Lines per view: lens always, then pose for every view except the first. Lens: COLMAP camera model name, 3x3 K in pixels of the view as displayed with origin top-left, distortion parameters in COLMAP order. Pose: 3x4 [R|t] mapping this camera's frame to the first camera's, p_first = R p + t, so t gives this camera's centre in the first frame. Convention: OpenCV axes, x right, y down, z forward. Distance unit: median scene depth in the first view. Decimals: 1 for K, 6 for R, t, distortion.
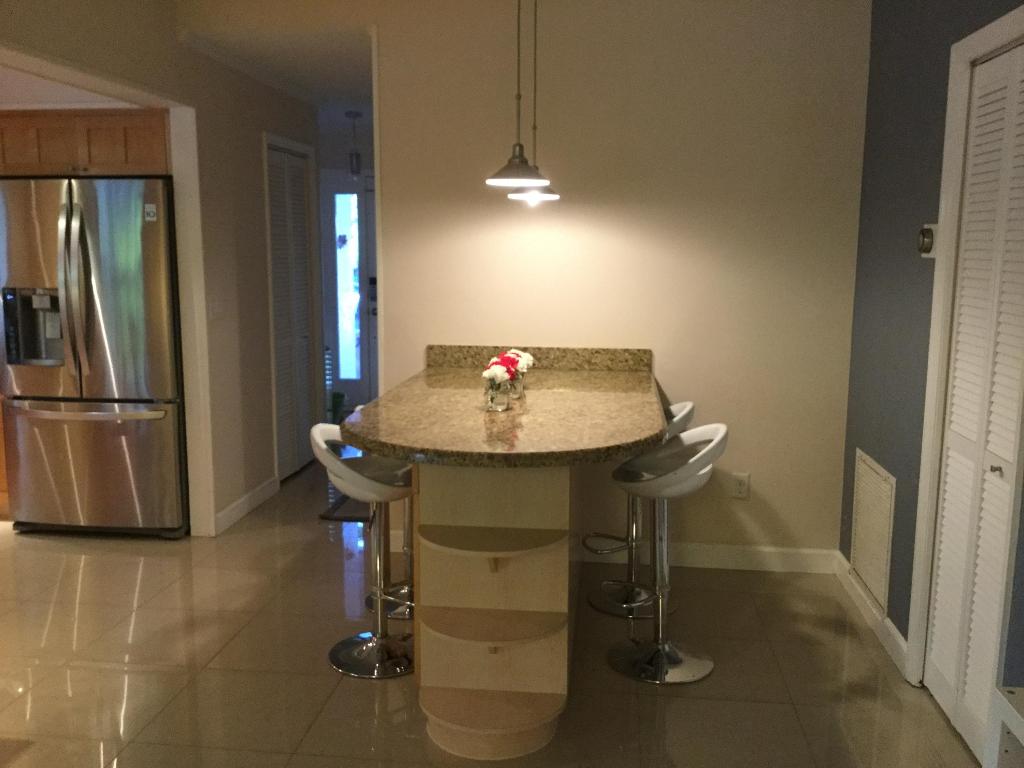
lens RADIAL K [[914.2, 0, 512.0], [0, 914.2, 384.0], [0, 0, 1]] dist [0.115843, -0.216796]
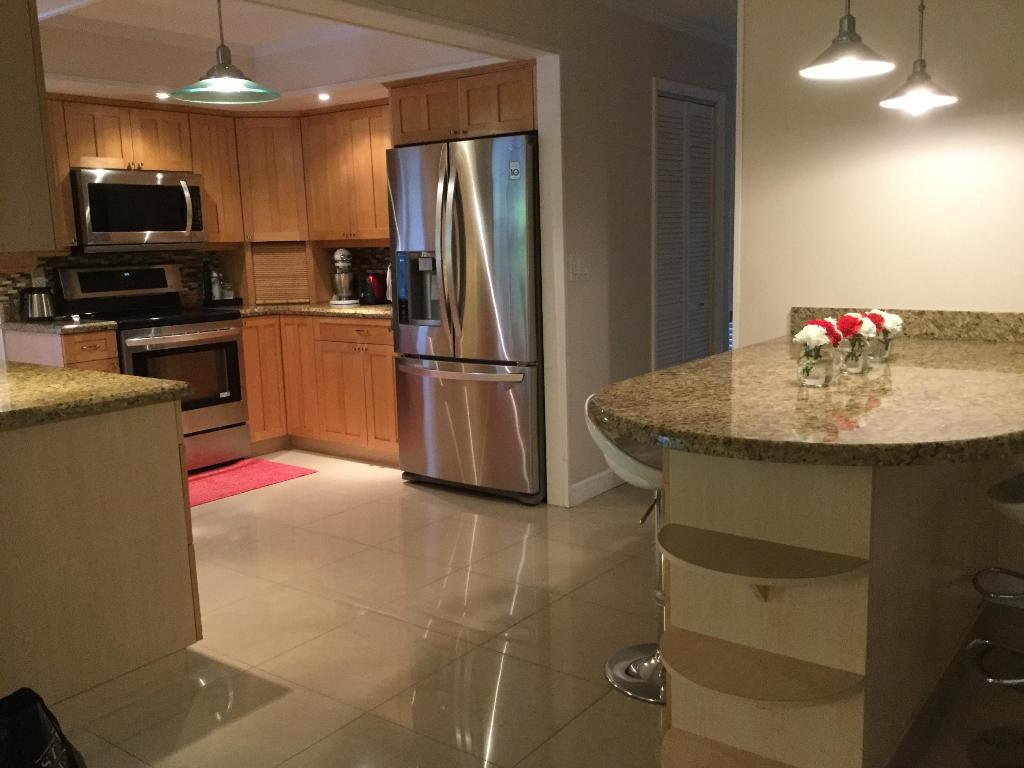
lens RADIAL K [[914.2, 0, 512.0], [0, 914.2, 384.0], [0, 0, 1]] dist [0.115843, -0.216796]
pose [[0.861156, 0.051568, -0.505718, 0.112544], [-0.041116, 0.998648, 0.031818, 0.009762], [0.506675, -0.006607, 0.862112, 0.164723]]
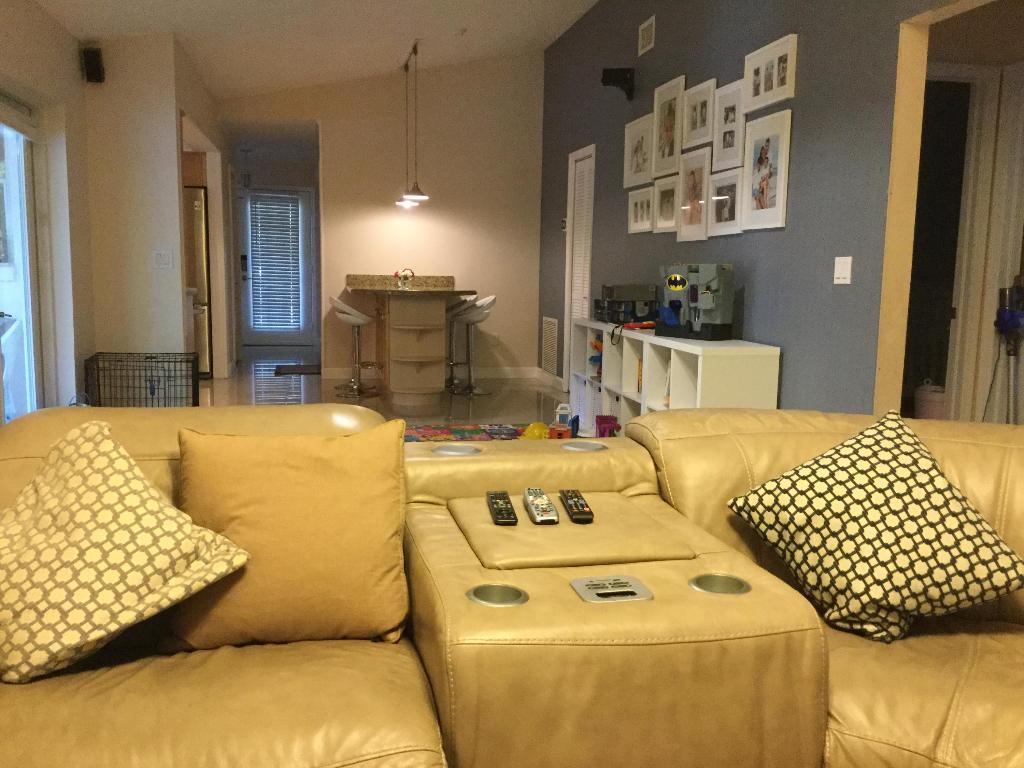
lens RADIAL K [[914.2, 0, 512.0], [0, 914.2, 384.0], [0, 0, 1]] dist [0.115843, -0.216796]
pose [[0.946995, -0.029808, 0.319863, -0.408960], [0.036848, 0.999193, -0.015979, 0.250388], [-0.319129, 0.026918, 0.947329, -1.065143]]
